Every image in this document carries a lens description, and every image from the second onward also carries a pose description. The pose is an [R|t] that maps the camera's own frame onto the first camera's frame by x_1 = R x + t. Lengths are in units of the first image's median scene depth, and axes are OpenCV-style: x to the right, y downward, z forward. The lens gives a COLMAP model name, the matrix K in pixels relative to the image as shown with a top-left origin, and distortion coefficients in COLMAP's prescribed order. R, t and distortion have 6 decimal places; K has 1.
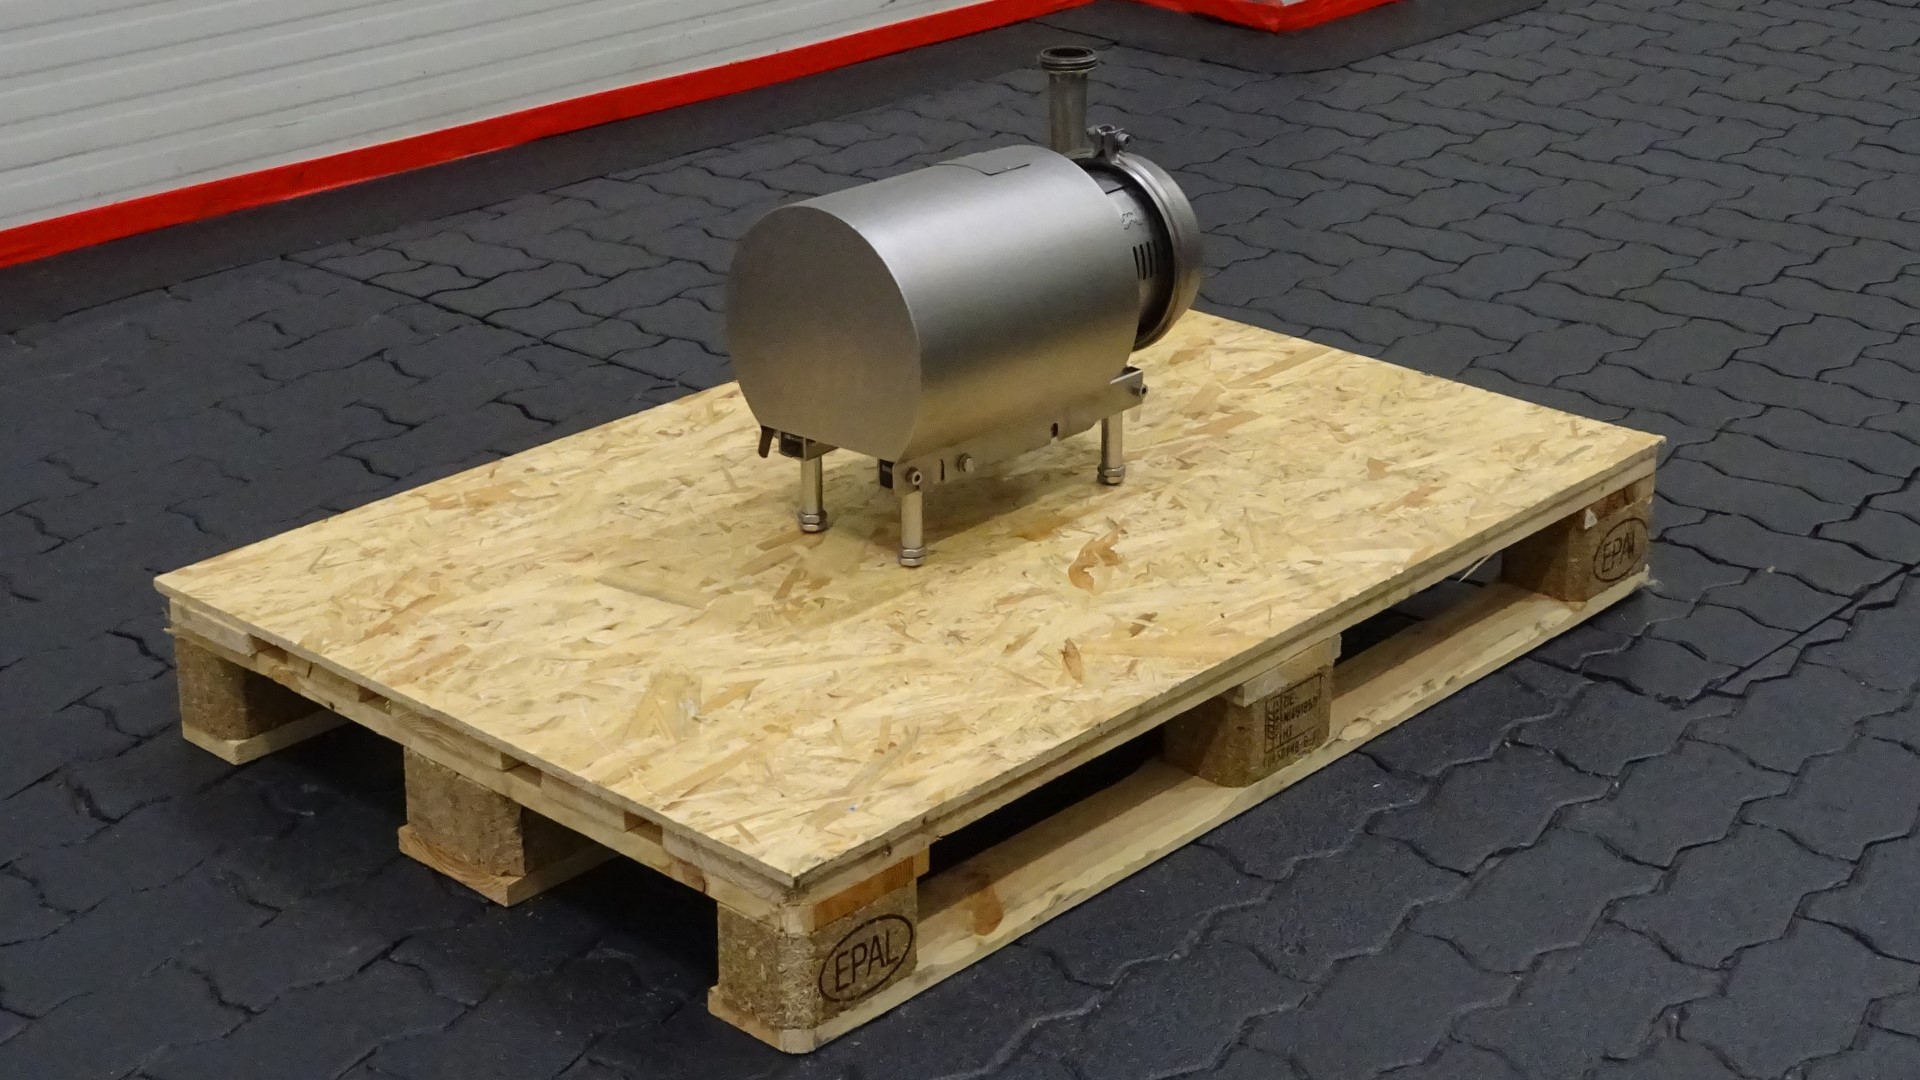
lens RADIAL K [[3248.7, 0, 961.1], [0, 3248.7, 406.6], [0, 0, 1]] dist [0.026764, -0.046100]
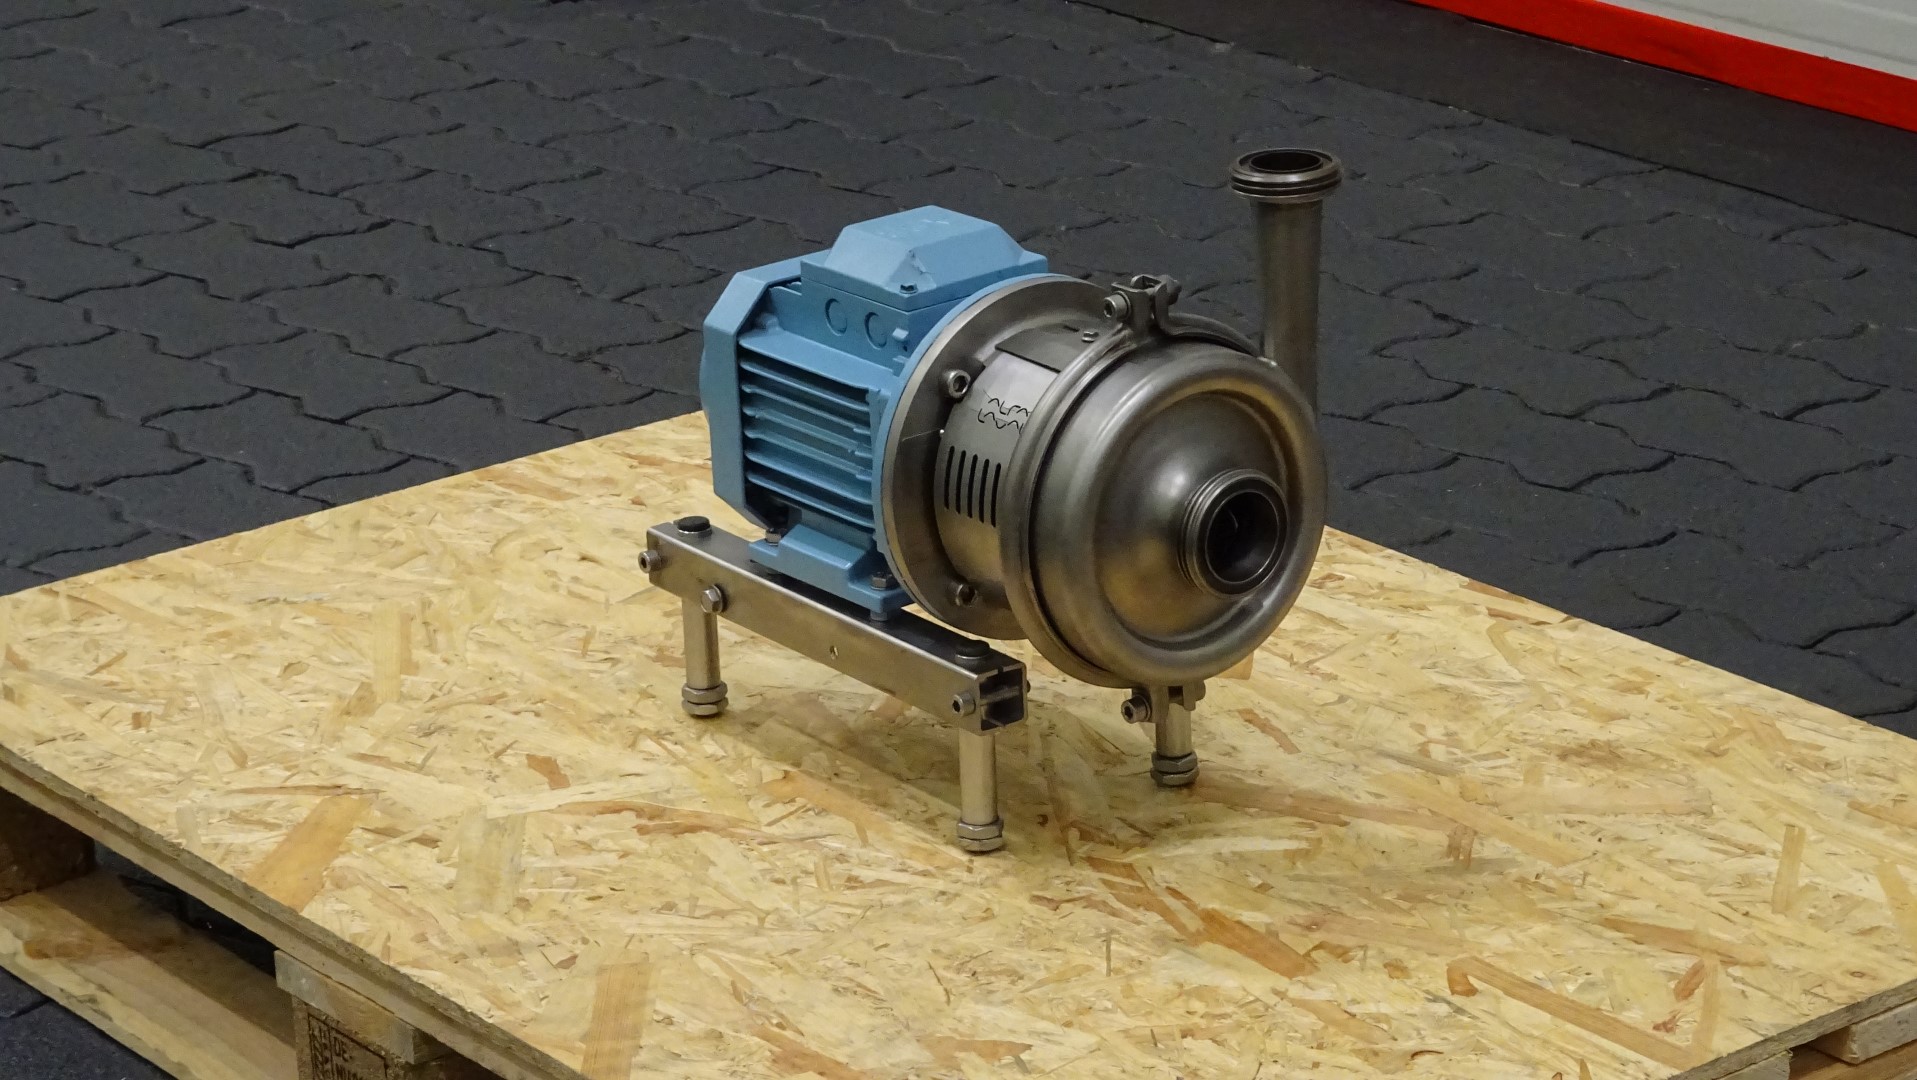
lens RADIAL K [[5094.1, 0, 1041.2], [0, 5094.1, 540.1], [0, 0, 1]] dist [-0.005381, 0.053402]
pose [[-0.157951, 0.334439, -0.929087, 1.019862], [-0.304248, 0.878639, 0.368004, -0.422609], [0.939407, 0.340799, -0.037029, 1.207804]]
